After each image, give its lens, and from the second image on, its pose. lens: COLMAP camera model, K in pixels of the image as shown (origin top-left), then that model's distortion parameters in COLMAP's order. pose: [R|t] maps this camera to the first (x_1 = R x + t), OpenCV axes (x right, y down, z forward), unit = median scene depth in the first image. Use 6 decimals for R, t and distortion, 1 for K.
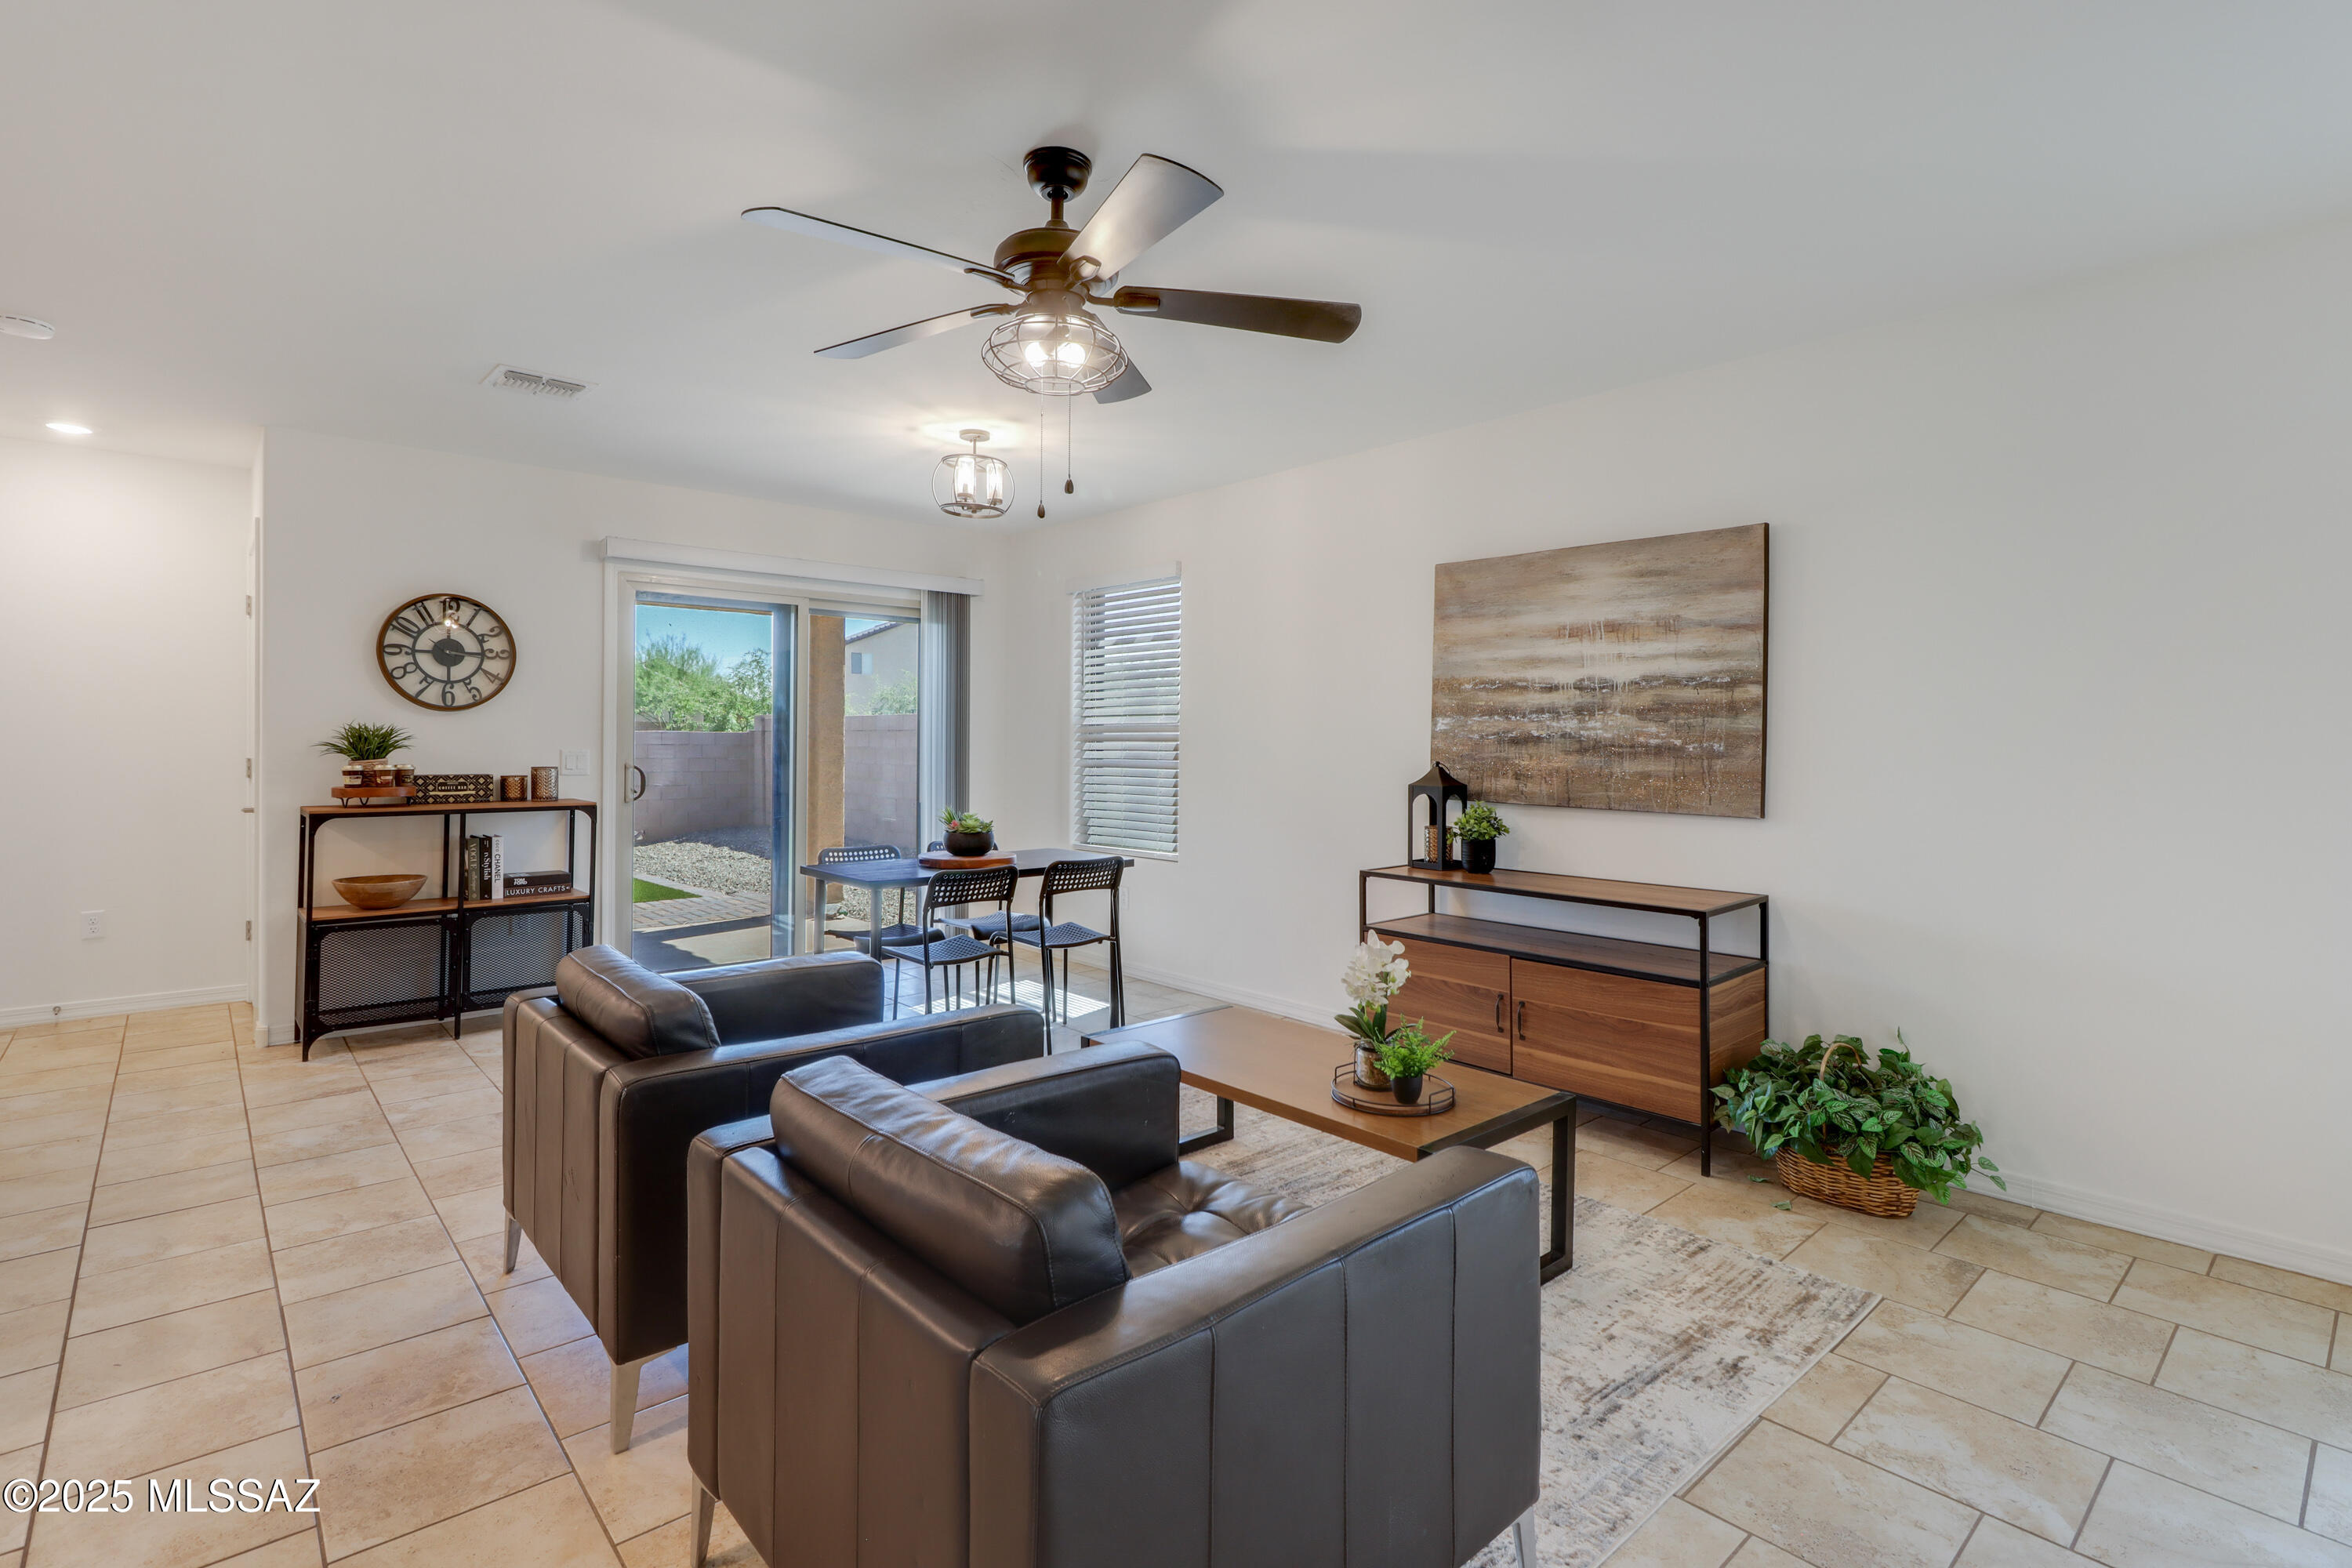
lens RADIAL K [[1110.9, 0, 1168.6], [0, 1110.9, 744.7], [0, 0, 1]] dist [0.000394, 0.000225]
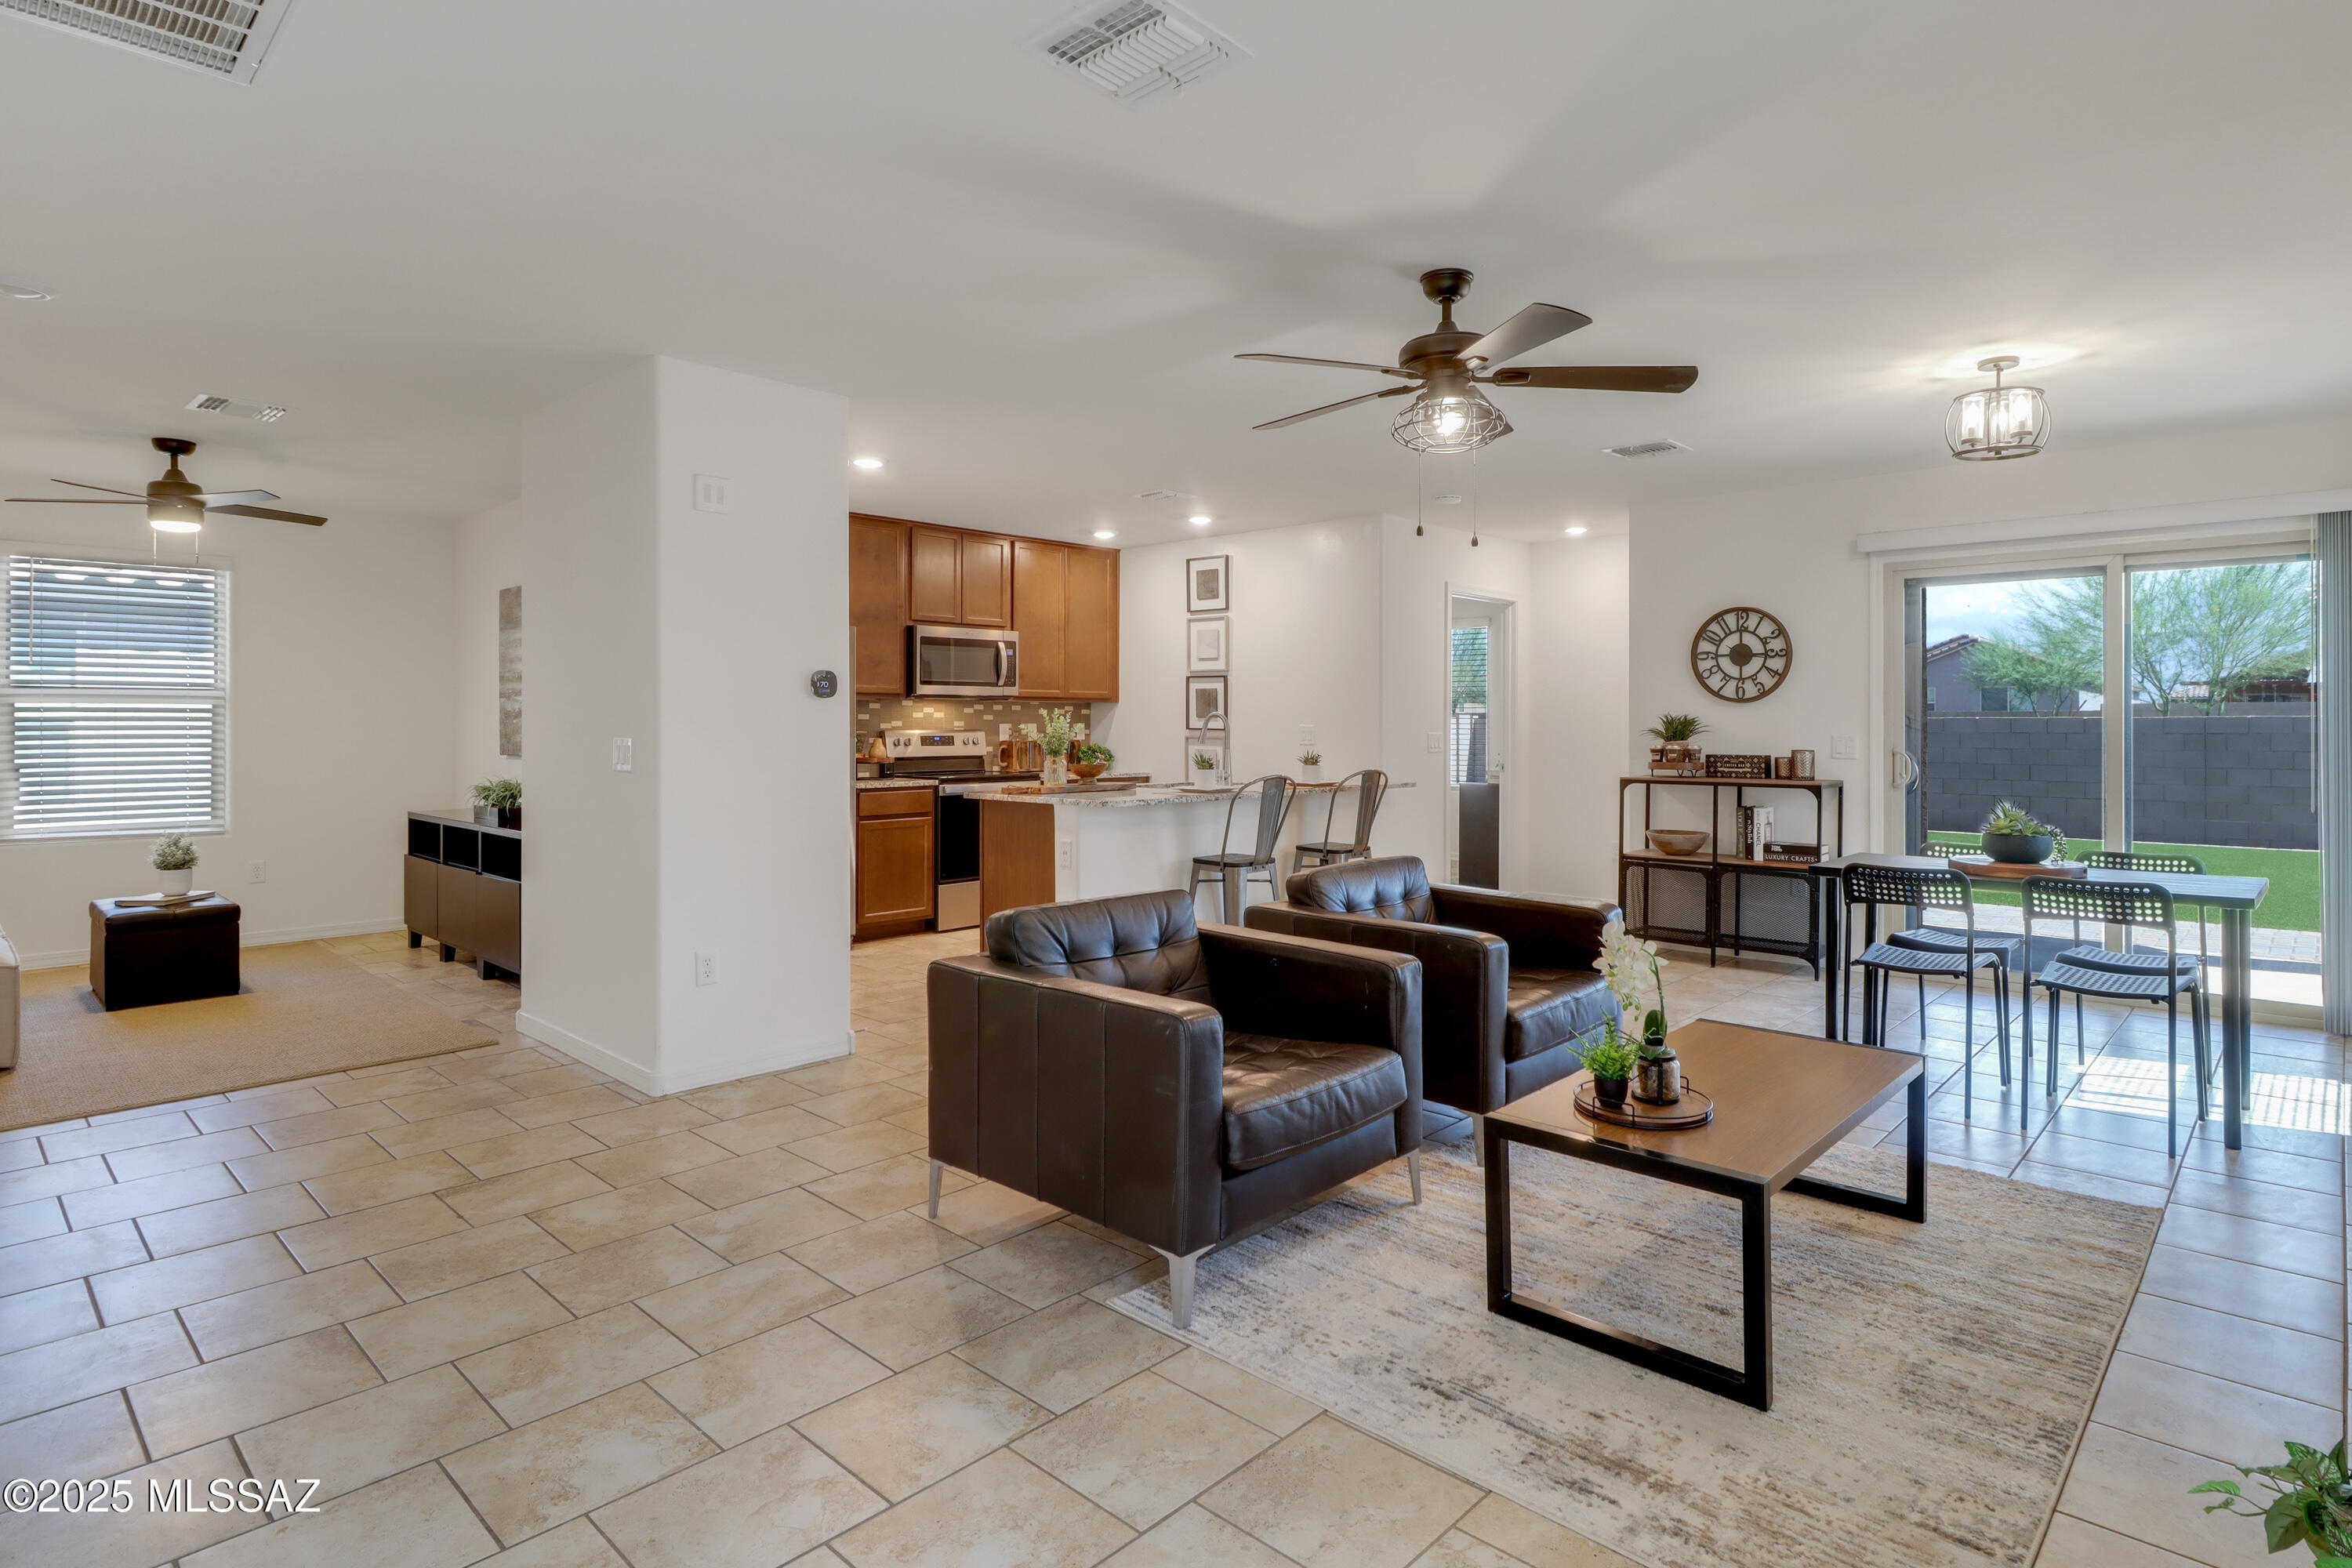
lens RADIAL K [[1110.9, 0, 1168.6], [0, 1110.9, 744.7], [0, 0, 1]] dist [0.000394, 0.000225]
pose [[0.123790, 0.014641, -0.992200, 0.632783], [-0.001472, 0.999893, 0.014571, -0.001423], [0.992307, -0.000343, 0.123798, 0.293508]]
